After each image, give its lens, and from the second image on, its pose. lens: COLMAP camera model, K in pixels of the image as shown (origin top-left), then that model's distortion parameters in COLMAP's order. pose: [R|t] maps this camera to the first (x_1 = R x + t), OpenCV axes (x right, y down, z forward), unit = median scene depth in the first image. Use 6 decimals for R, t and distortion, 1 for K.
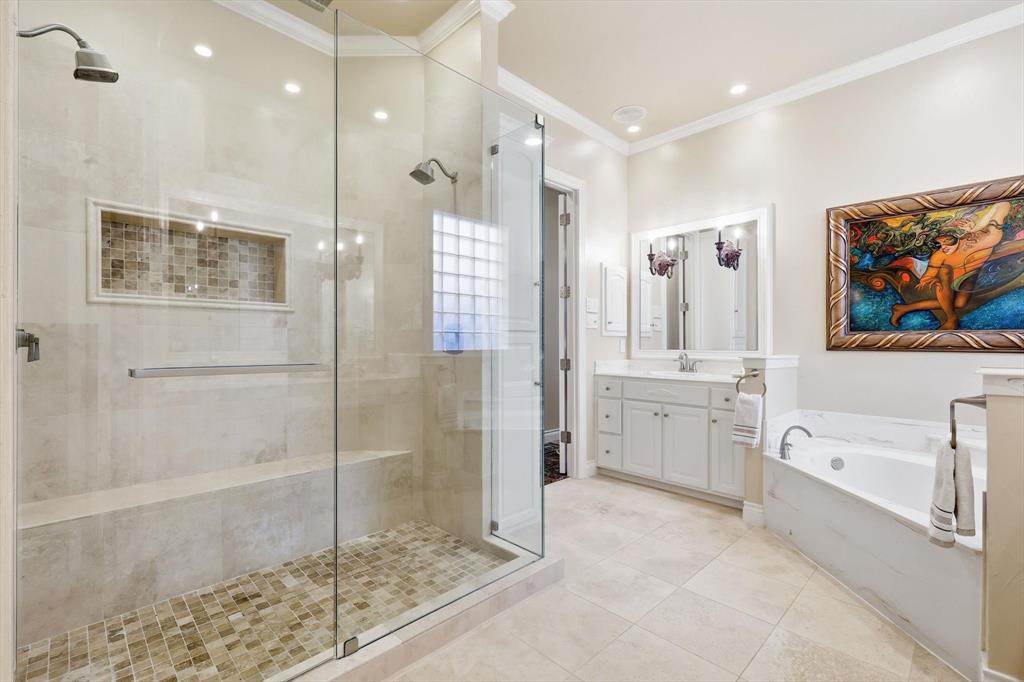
lens RADIAL K [[453.7, 0, 513.2], [0, 453.7, 338.3], [0, 0, 1]] dist [0.002501, -0.000060]
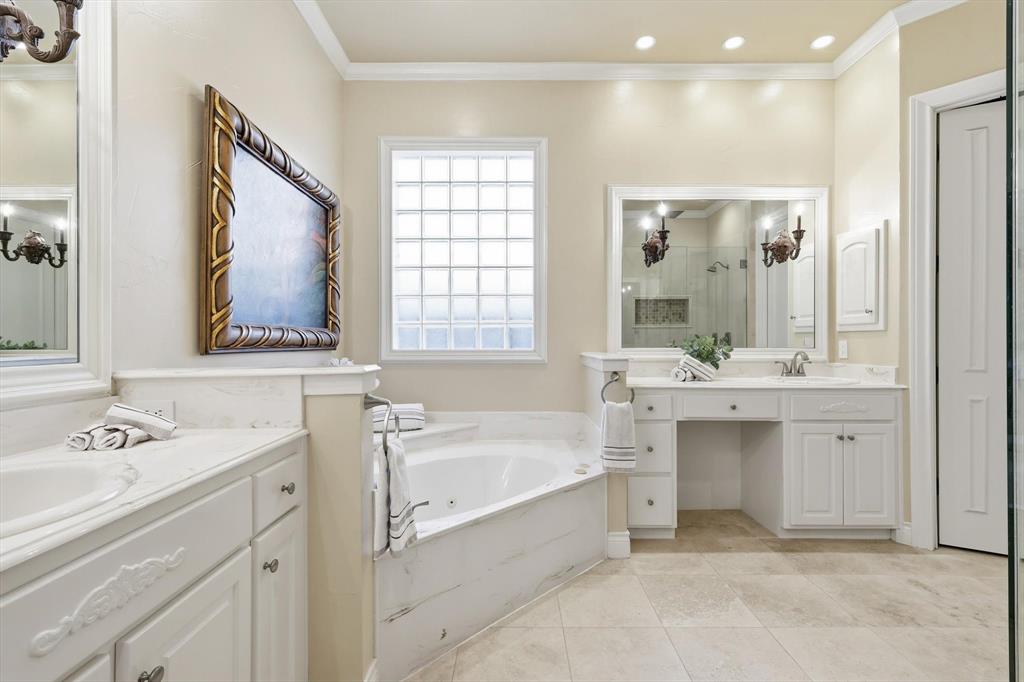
lens RADIAL K [[453.7, 0, 513.2], [0, 453.7, 338.3], [0, 0, 1]] dist [0.002501, -0.000060]
pose [[-0.706626, 0.004325, 0.707574, 0.098144], [-0.000656, 0.999977, -0.006768, 0.011133], [-0.707587, -0.005246, -0.706607, 1.730591]]
